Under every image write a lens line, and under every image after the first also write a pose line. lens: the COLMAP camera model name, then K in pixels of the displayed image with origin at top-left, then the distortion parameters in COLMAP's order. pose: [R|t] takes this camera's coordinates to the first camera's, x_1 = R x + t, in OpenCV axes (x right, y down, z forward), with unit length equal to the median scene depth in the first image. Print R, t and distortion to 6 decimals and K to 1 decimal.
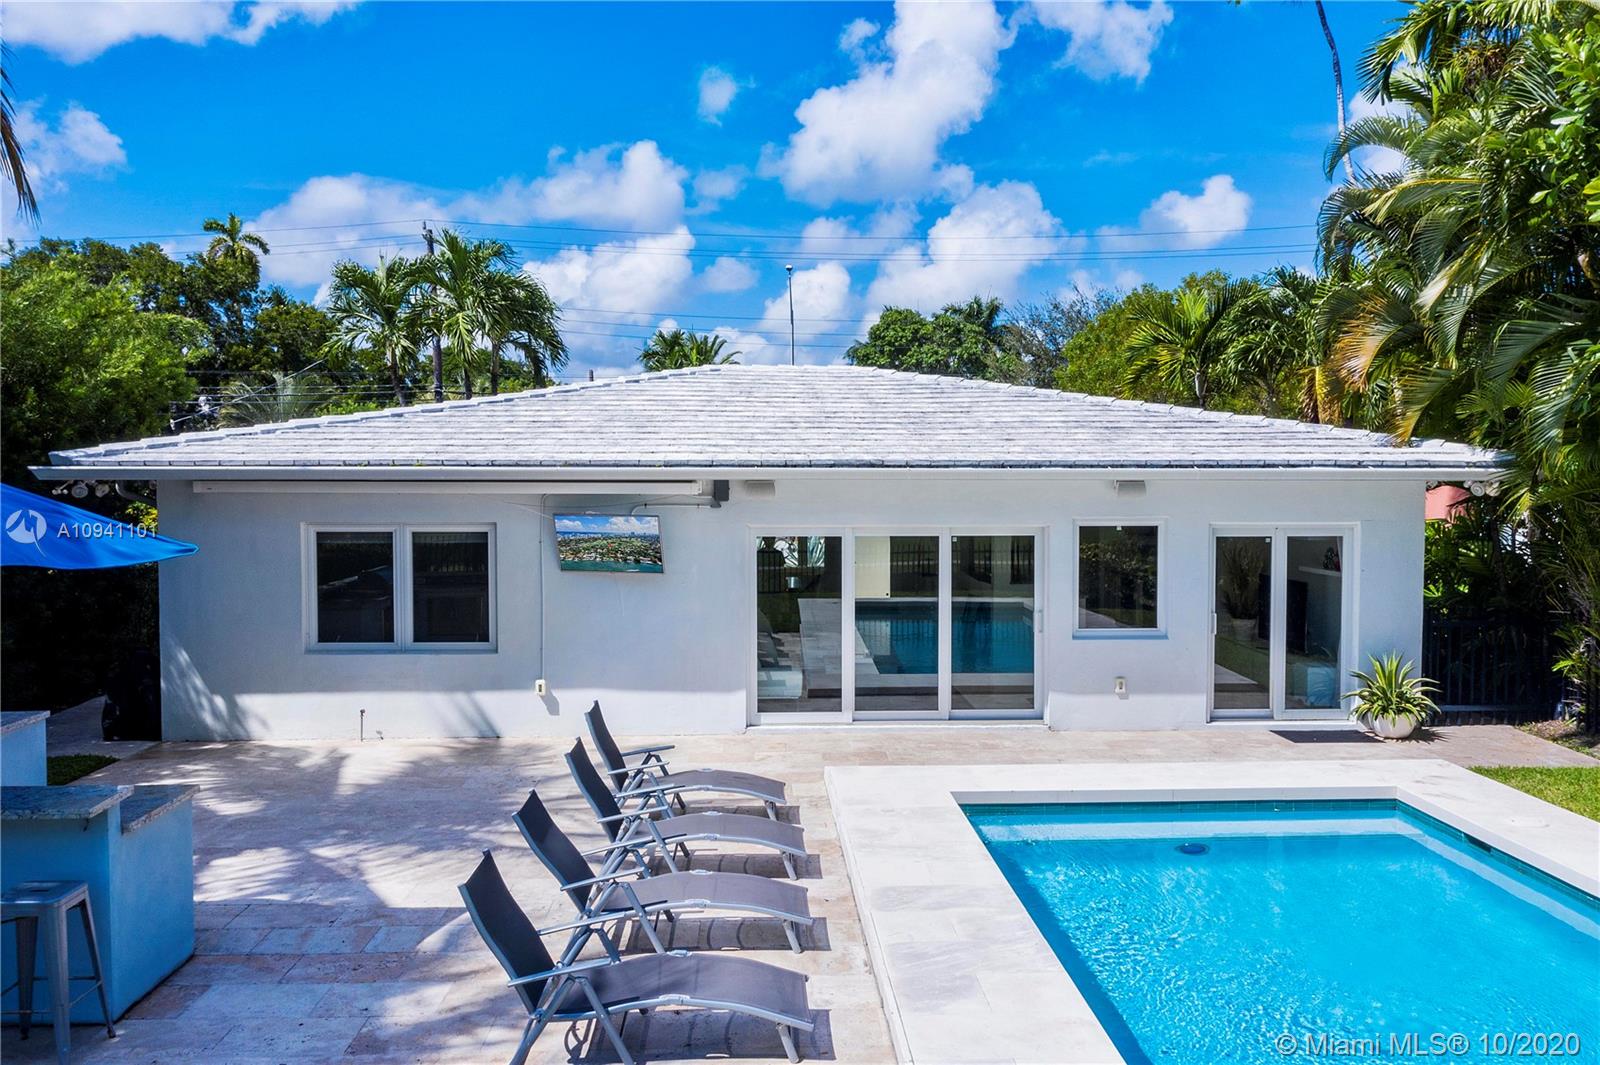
lens RADIAL K [[1327.5, 0, 798.4], [0, 1327.5, 534.3], [0, 0, 1]] dist [-0.014485, -0.004641]
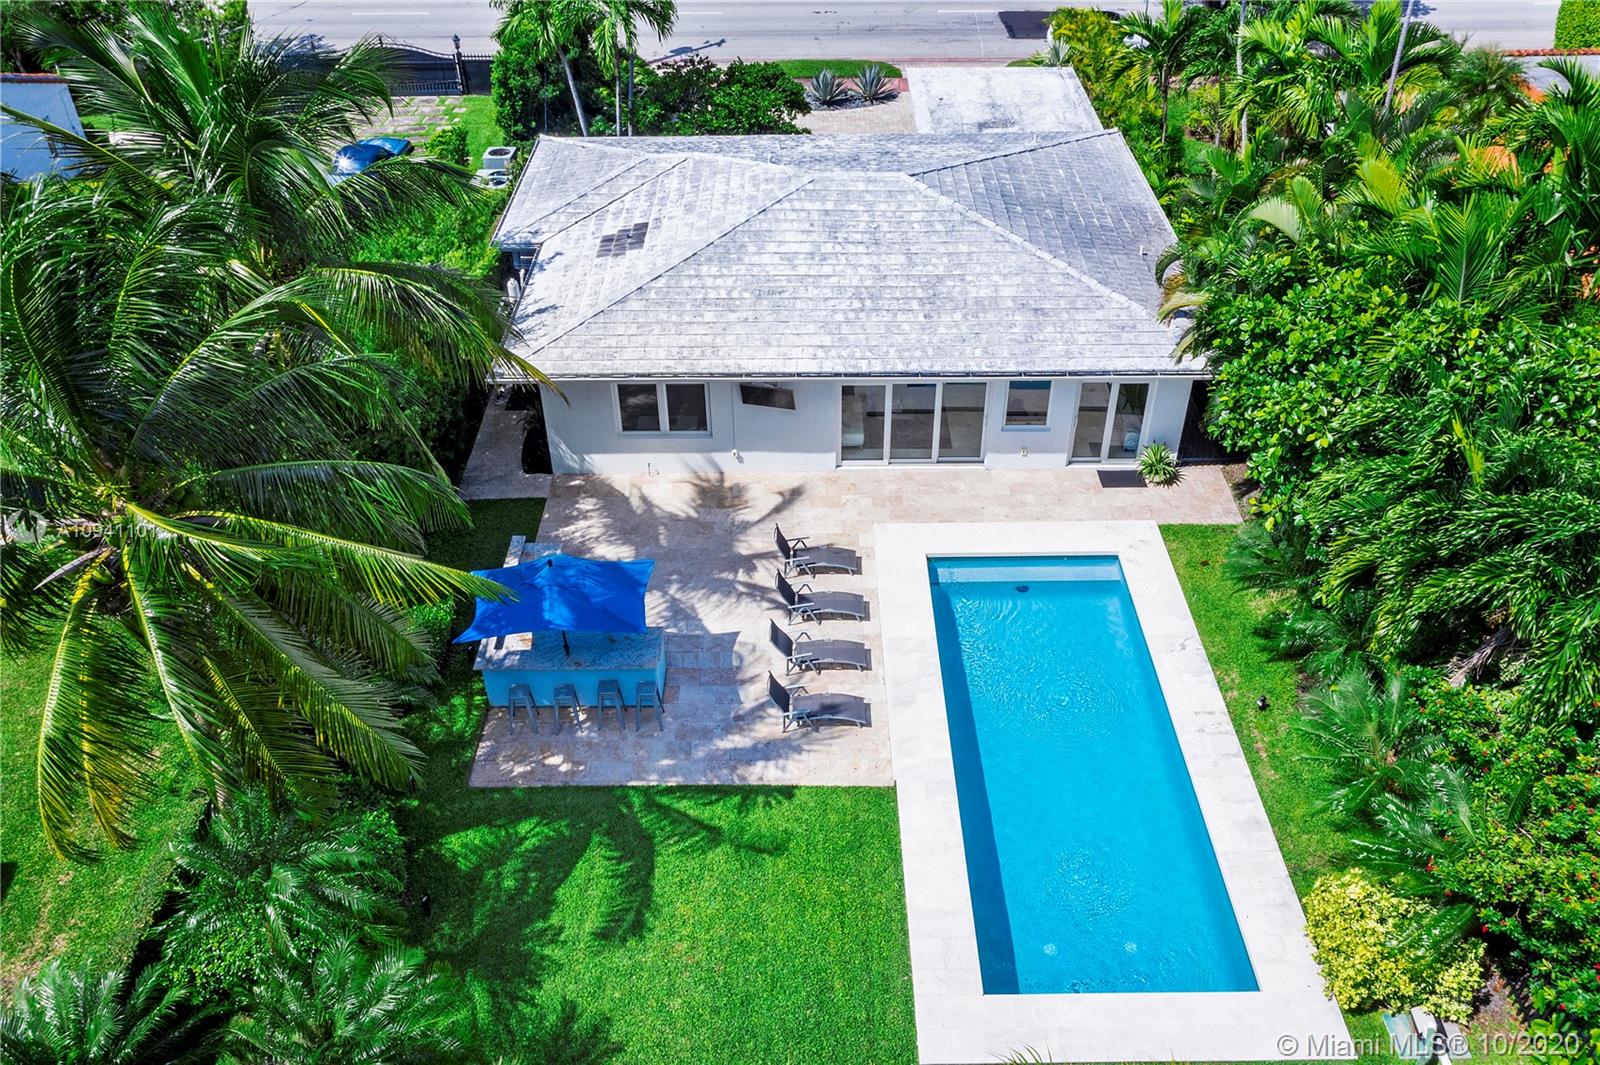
lens RADIAL K [[1327.5, 0, 798.4], [0, 1327.5, 535.4], [0, 0, 1]] dist [-0.014485, -0.004641]
pose [[0.999226, 0.010140, -0.038002, -0.018579], [0.013477, 0.819433, 0.573016, -0.932026], [0.036951, -0.573085, 0.818662, -0.721189]]
